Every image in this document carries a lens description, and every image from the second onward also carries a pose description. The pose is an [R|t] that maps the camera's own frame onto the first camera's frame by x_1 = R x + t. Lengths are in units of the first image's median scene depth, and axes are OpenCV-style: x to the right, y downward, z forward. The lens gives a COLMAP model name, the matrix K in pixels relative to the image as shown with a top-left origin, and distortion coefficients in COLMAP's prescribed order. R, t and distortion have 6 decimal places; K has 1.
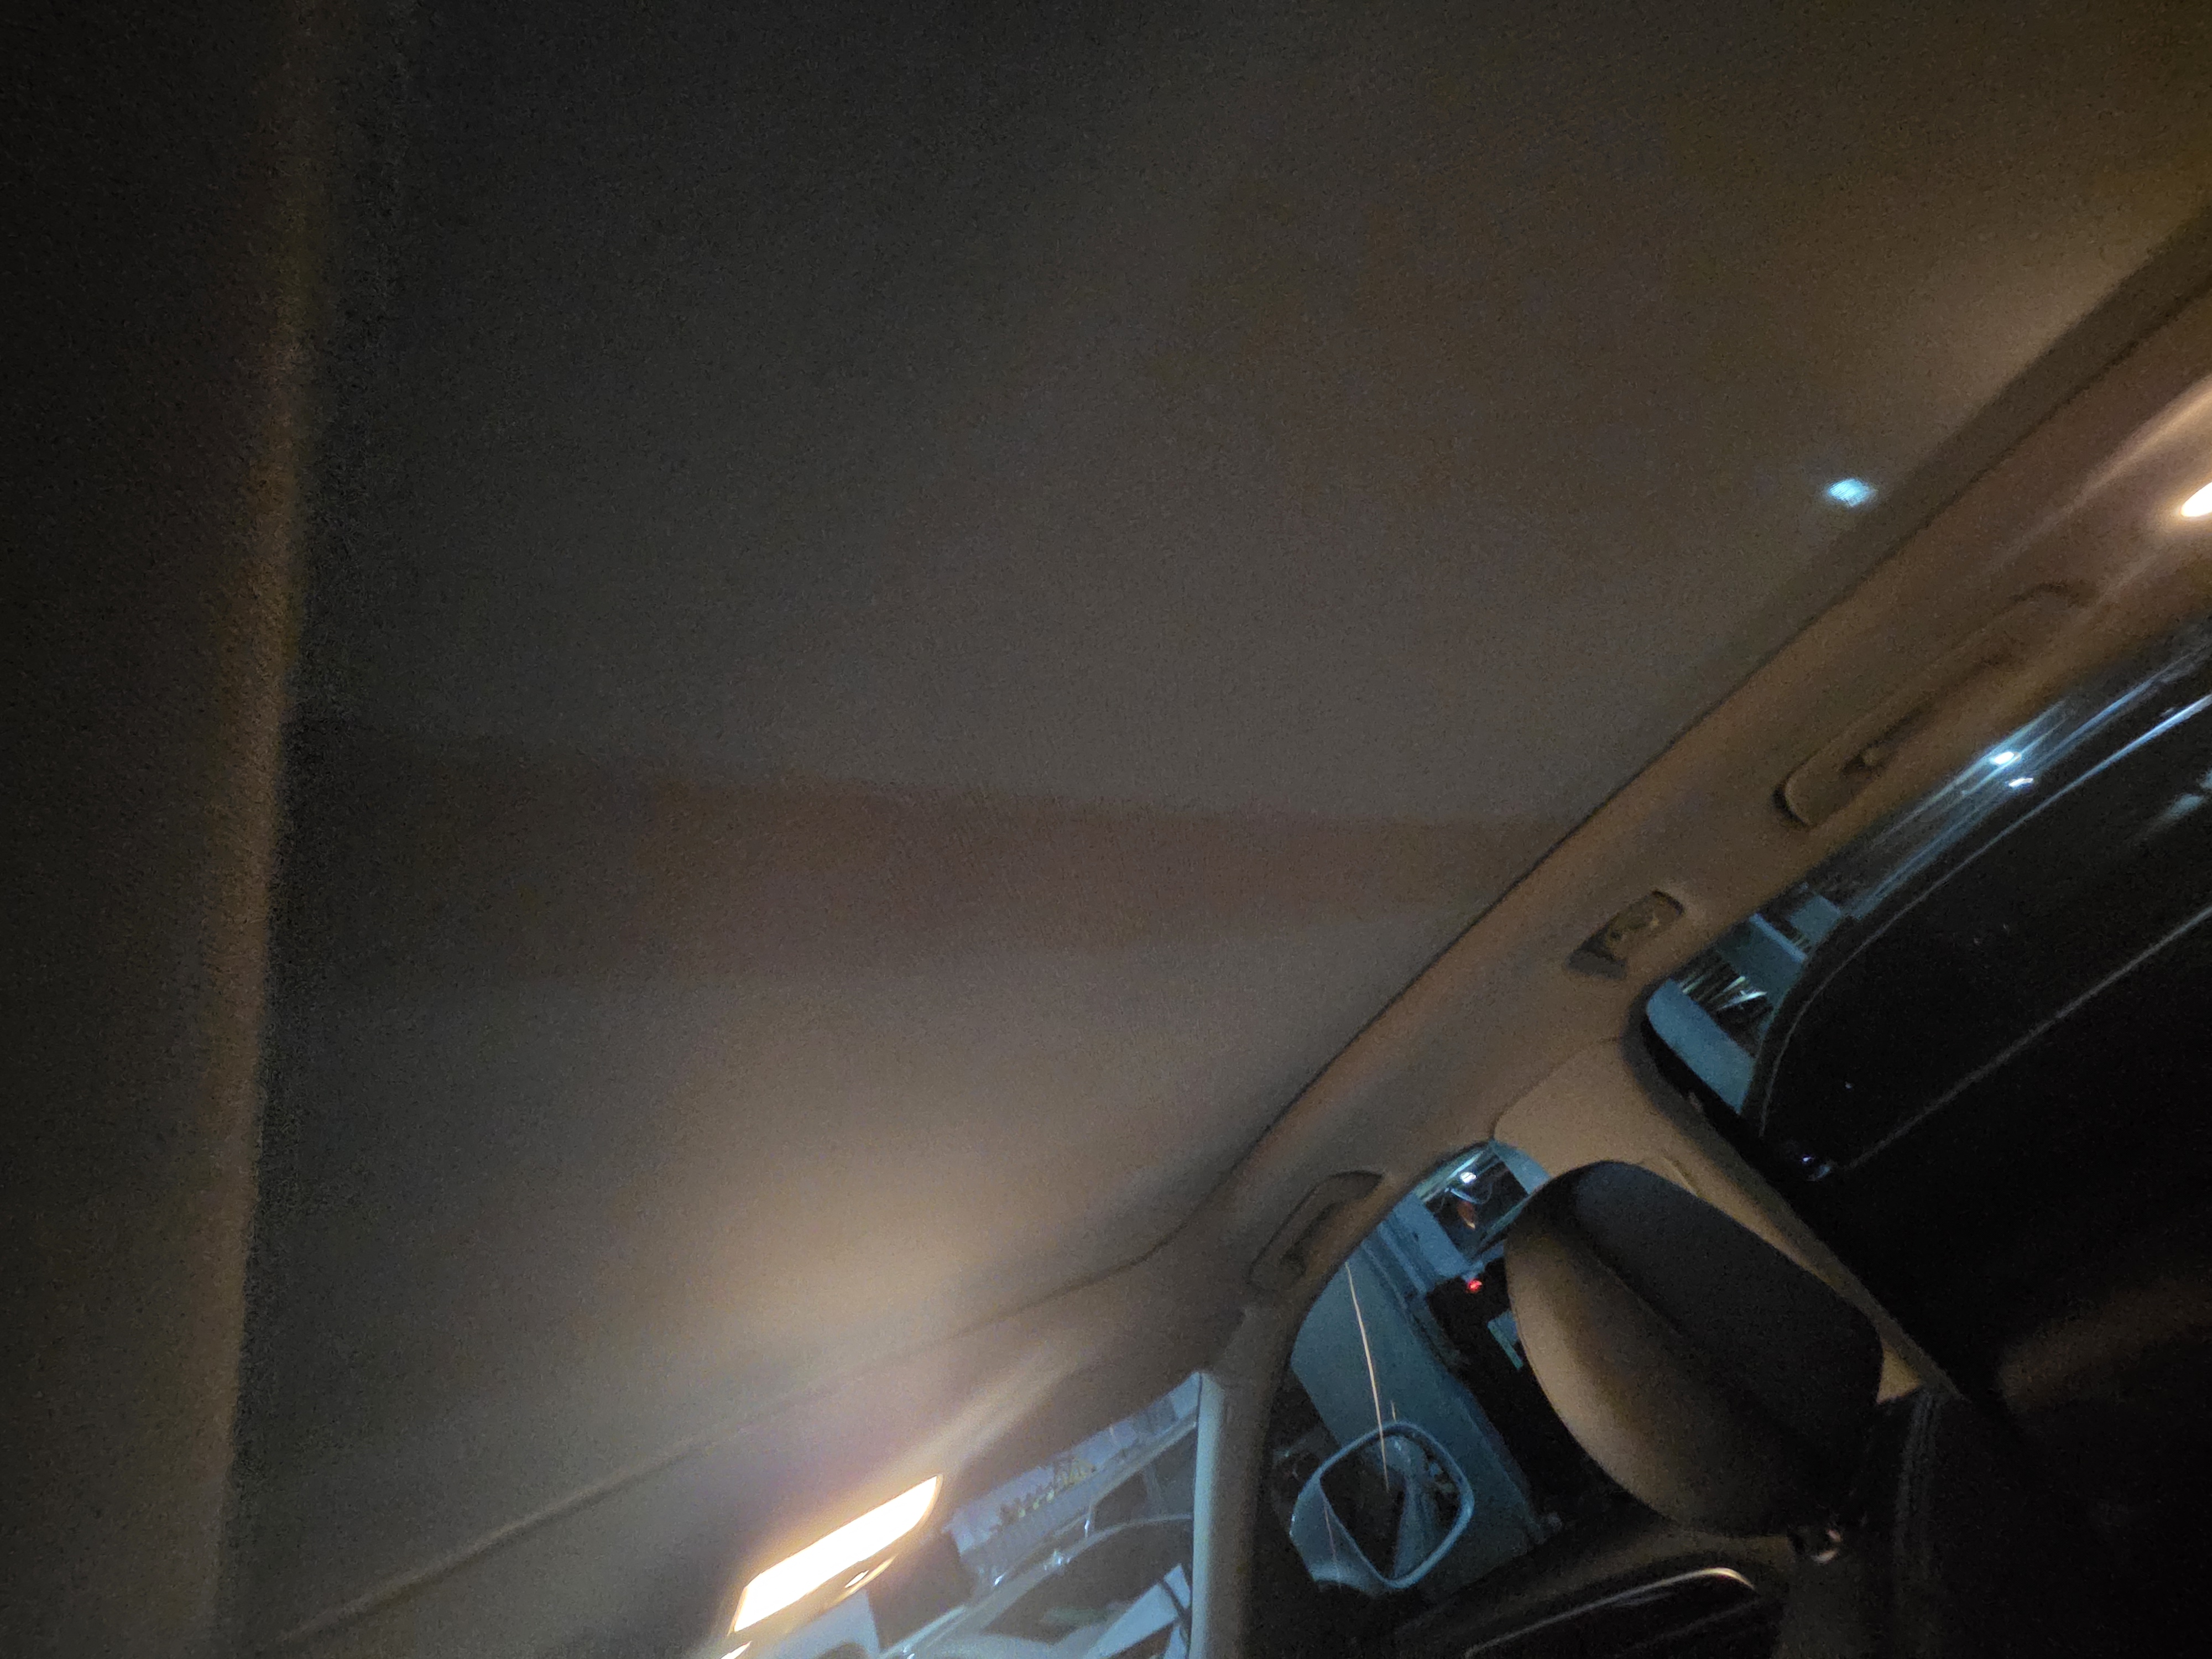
lens RADIAL K [[886.3, 0, 1128.6], [0, 886.3, 828.7], [0, 0, 1]] dist [0.001556, 0.000136]
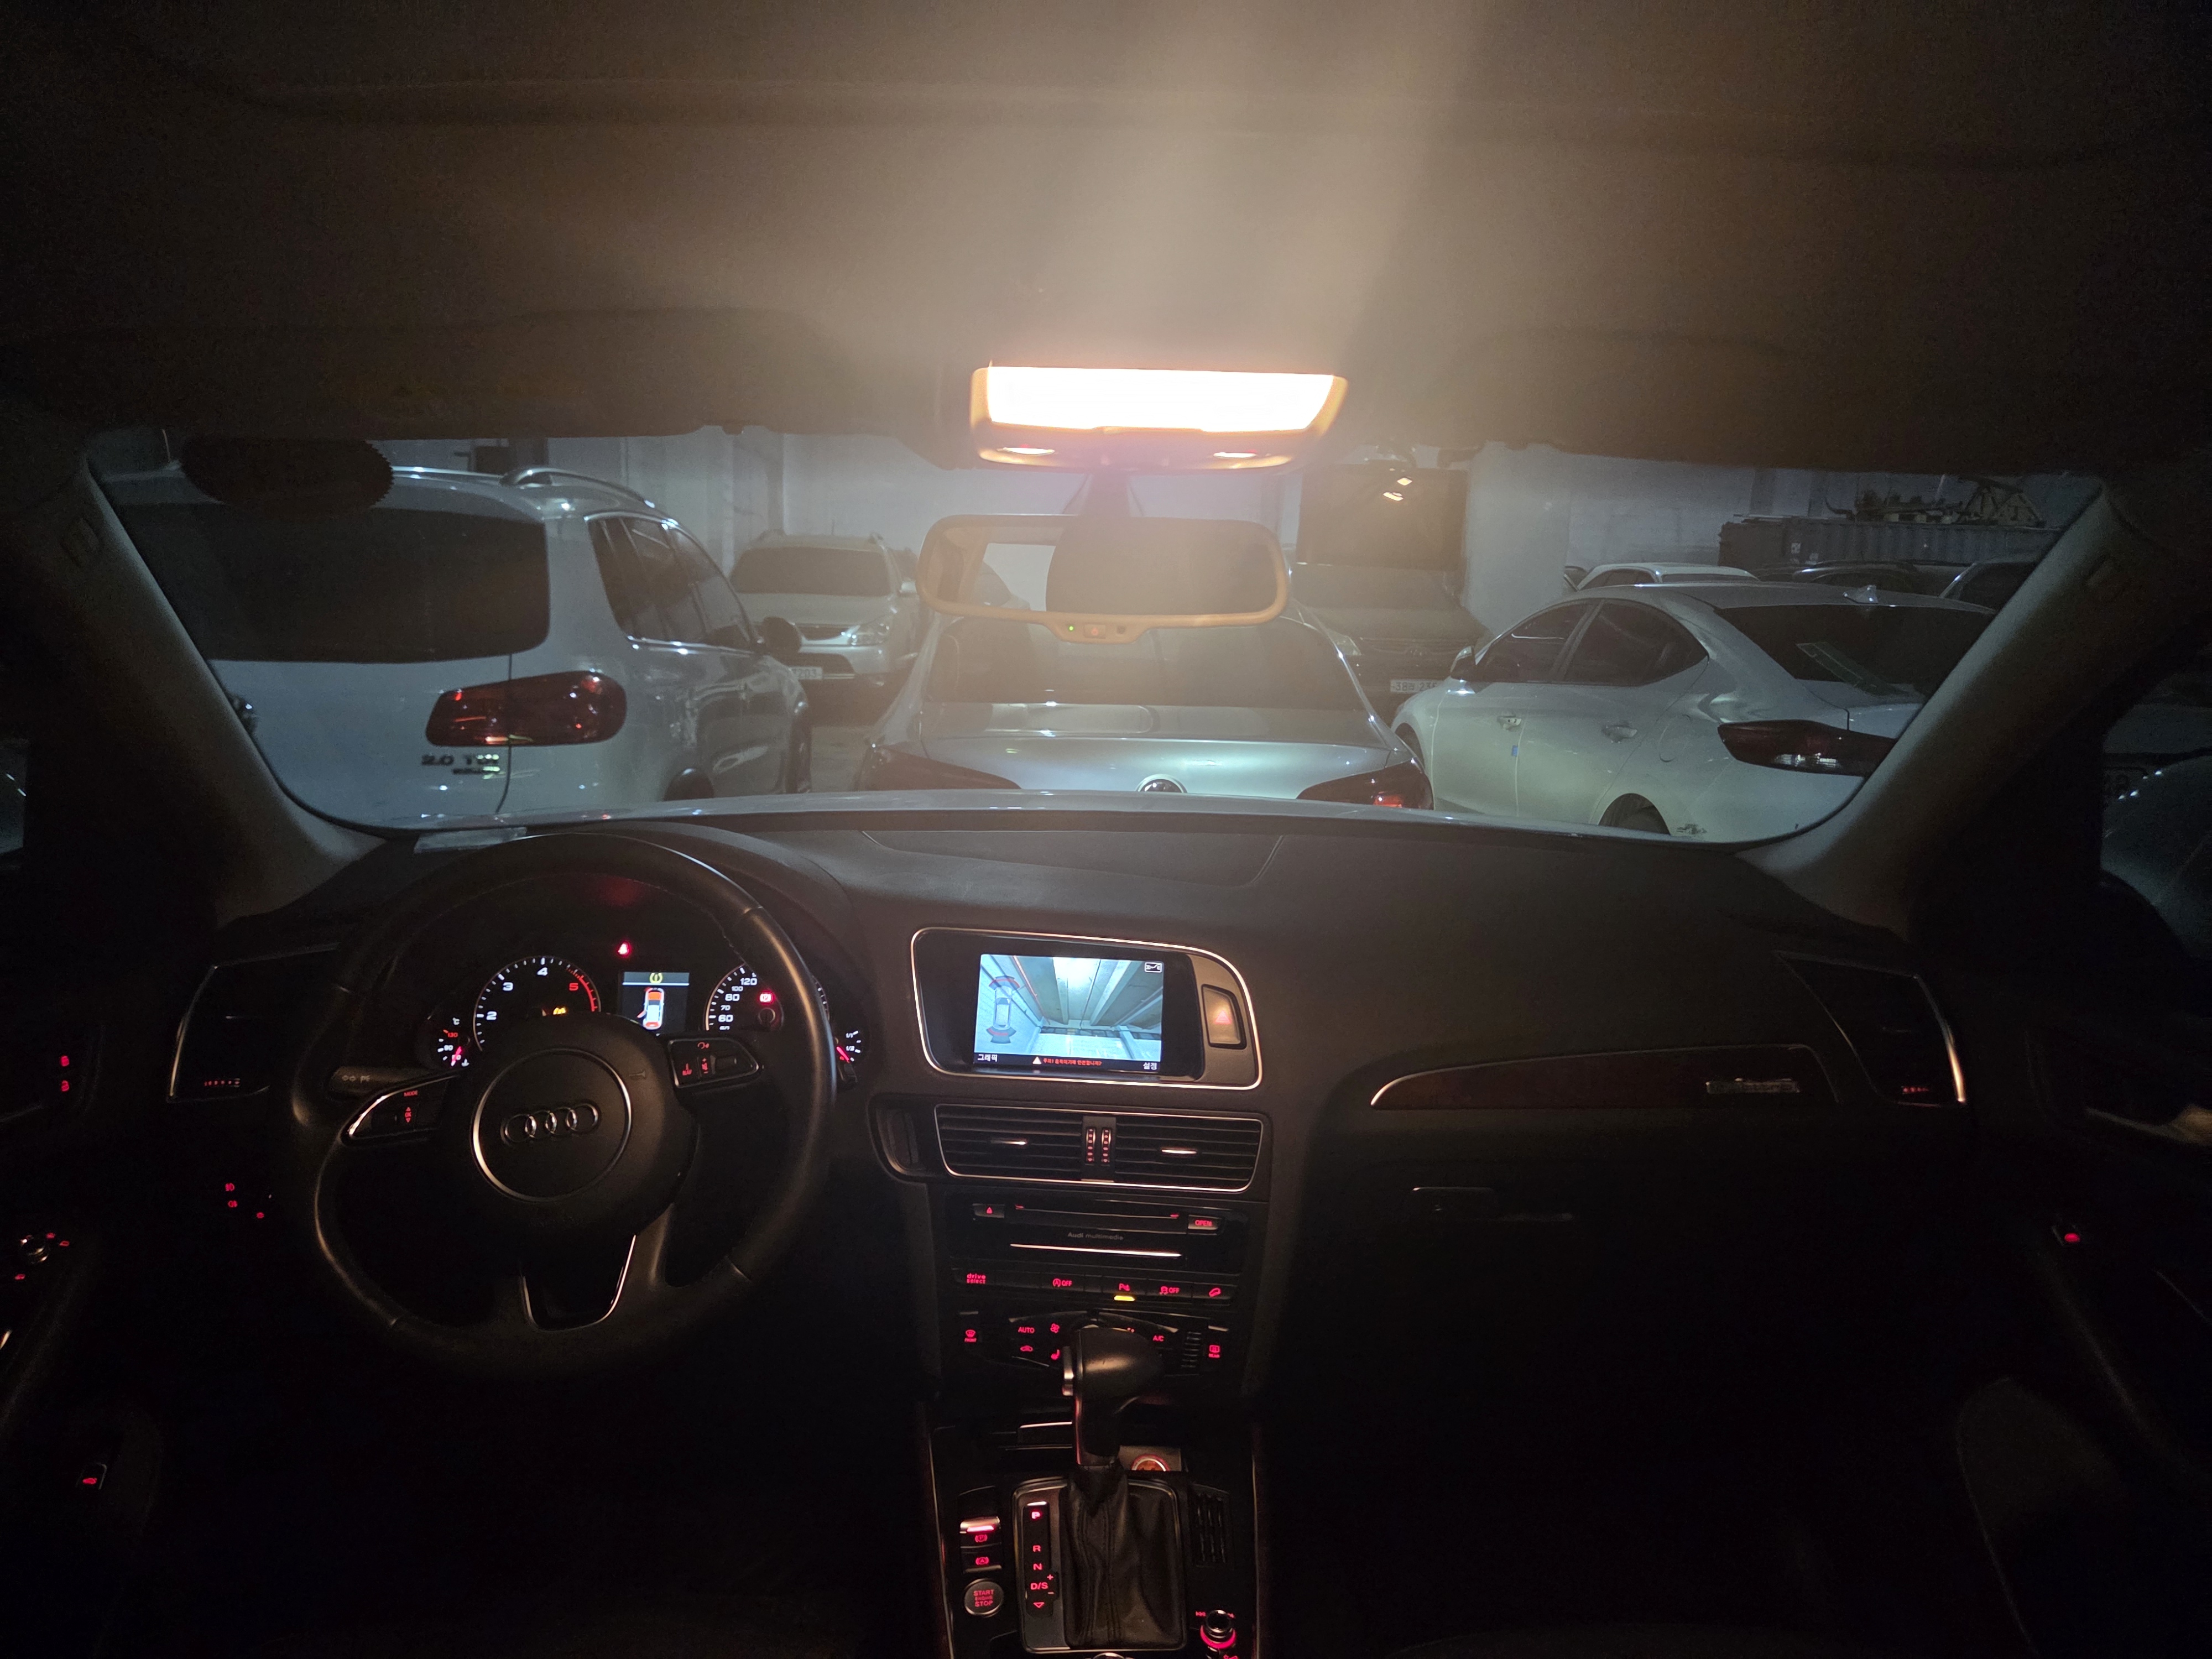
lens RADIAL K [[1456.6, 0, 1094.9], [0, 1456.6, 844.2], [0, 0, 1]] dist [0.063172, -0.061059]
pose [[0.722002, 0.576980, -0.381847, 0.031513], [-0.002758, 0.554285, 0.832323, 0.026910], [0.691885, -0.599886, 0.401786, 0.068612]]
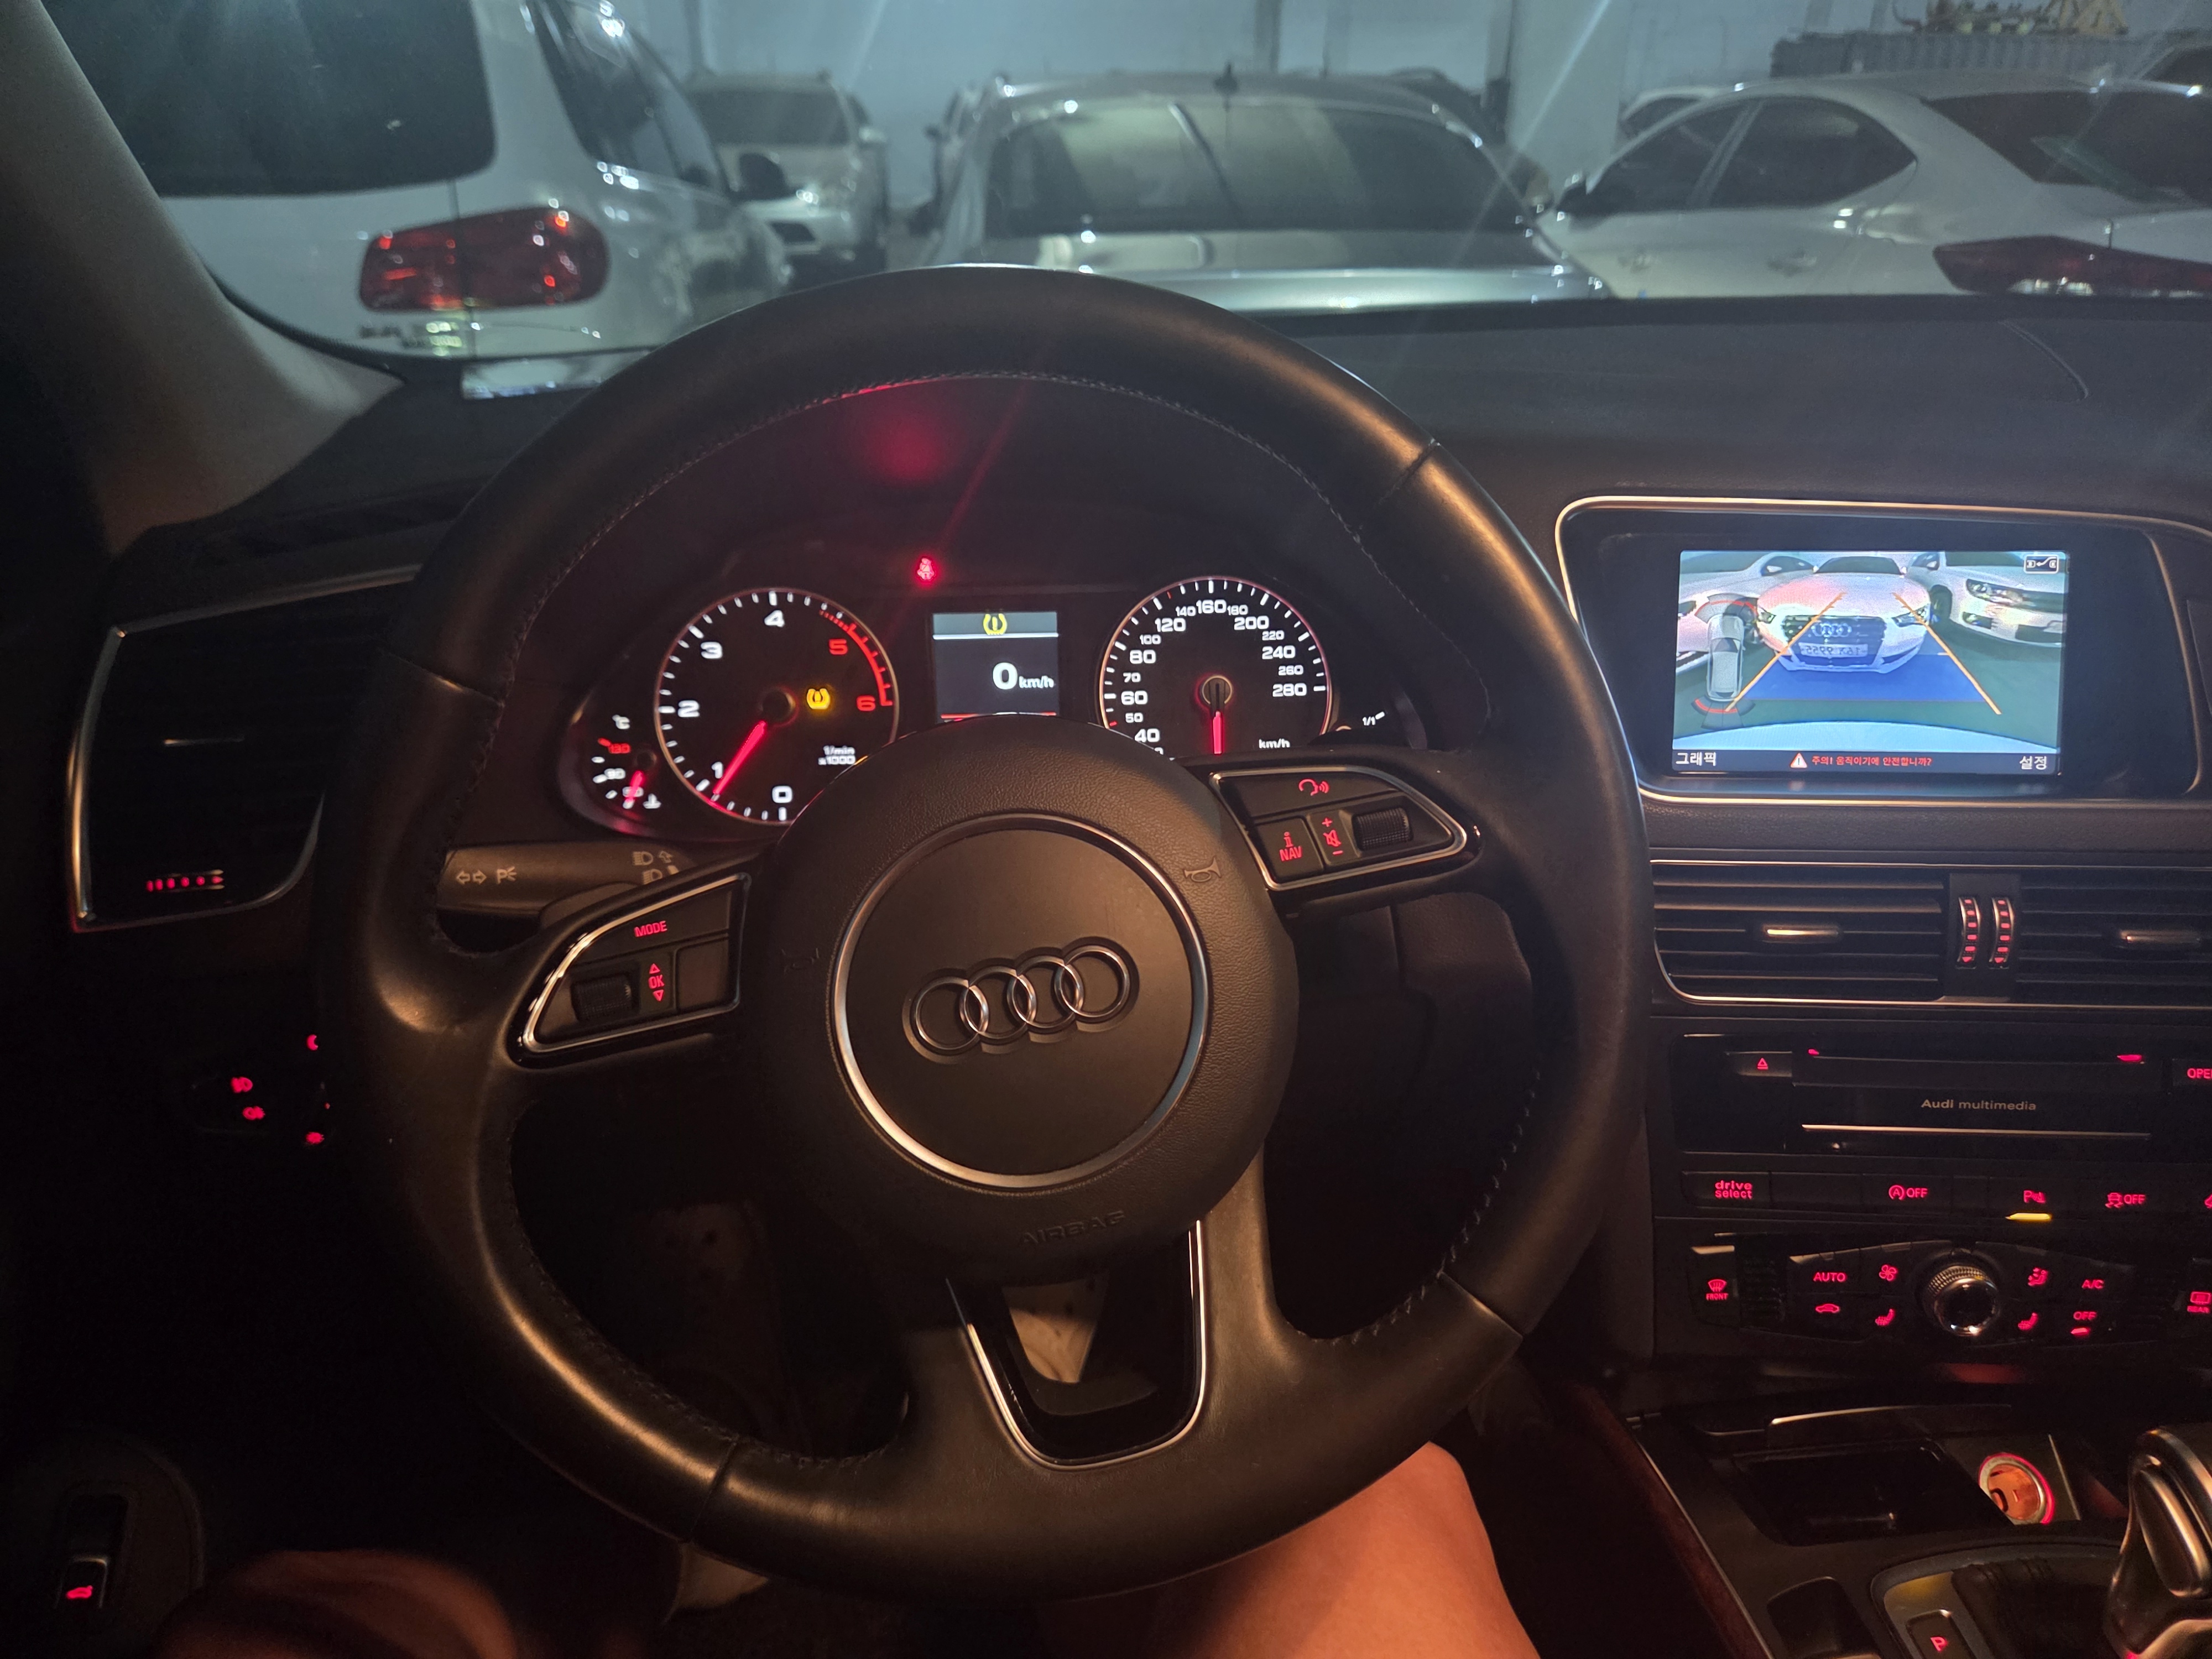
lens RADIAL K [[1456.6, 0, 1094.9], [0, 1456.6, 844.2], [0, 0, 1]] dist [0.063172, -0.061059]
pose [[0.754165, 0.624995, -0.201537, -0.077644], [-0.012170, 0.320149, 0.947289, 0.152543], [0.656572, -0.711959, 0.249052, 0.062781]]
